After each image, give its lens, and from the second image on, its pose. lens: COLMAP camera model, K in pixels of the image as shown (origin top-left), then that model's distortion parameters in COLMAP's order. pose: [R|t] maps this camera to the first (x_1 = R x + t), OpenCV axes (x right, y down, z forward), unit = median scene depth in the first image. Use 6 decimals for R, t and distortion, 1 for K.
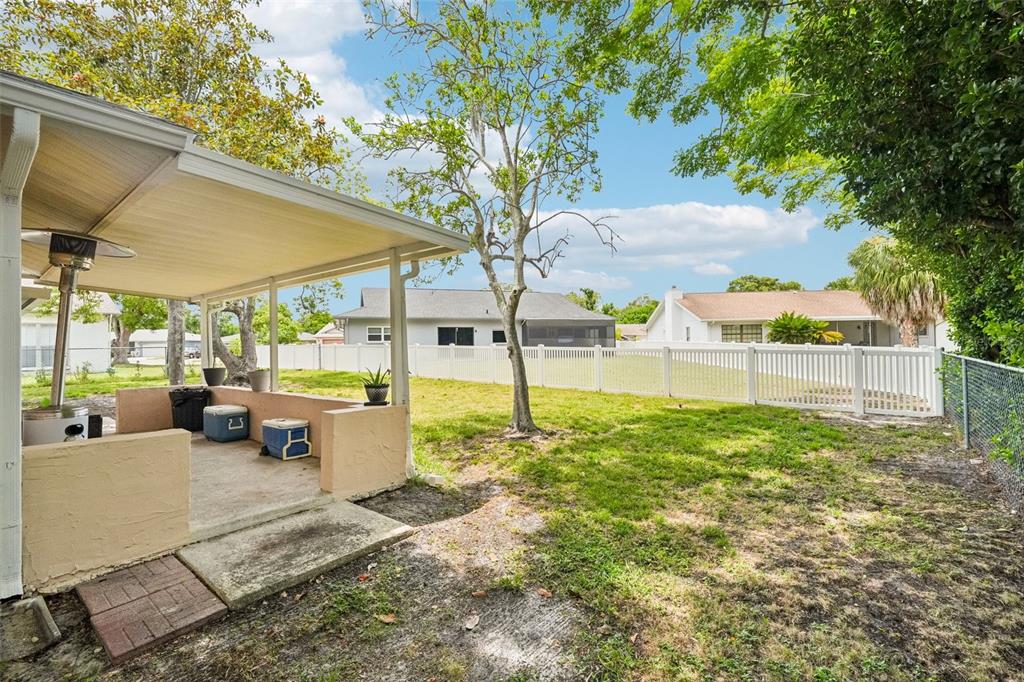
lens RADIAL K [[456.0, 0, 512.2], [0, 456.0, 342.9], [0, 0, 1]] dist [-0.001540, -0.000241]
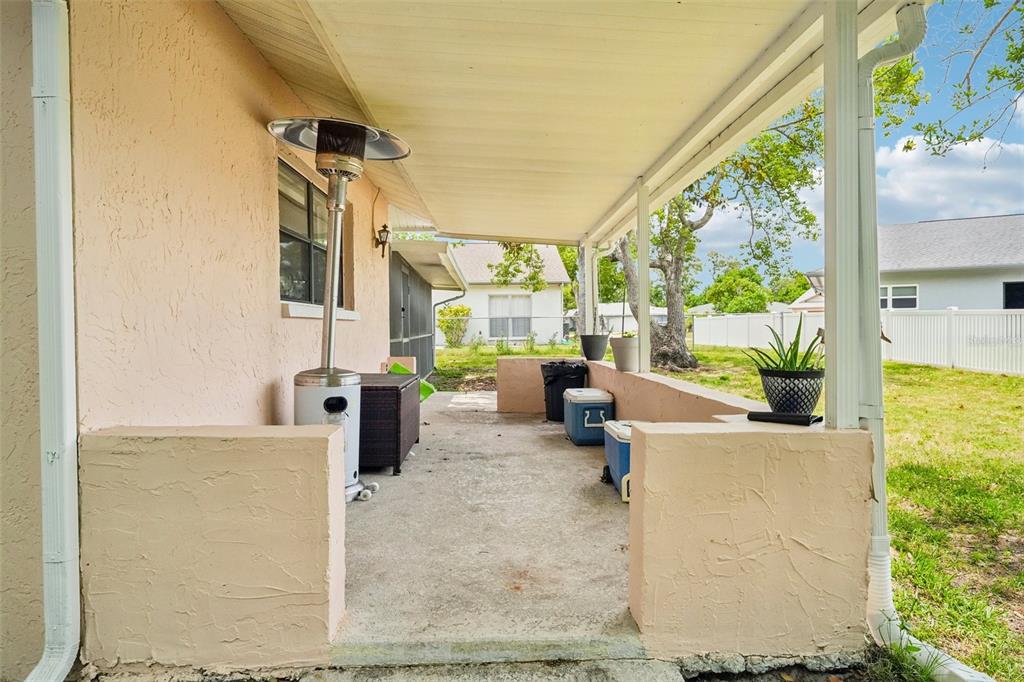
lens RADIAL K [[606.1, 0, 511.4], [0, 606.1, 334.8], [0, 0, 1]] dist [-0.002096, 0.000000]
pose [[0.664353, 0.019148, -0.747174, -0.072057], [0.002590, 0.999607, 0.027920, 0.048494], [0.747415, -0.020484, 0.664042, 0.487242]]
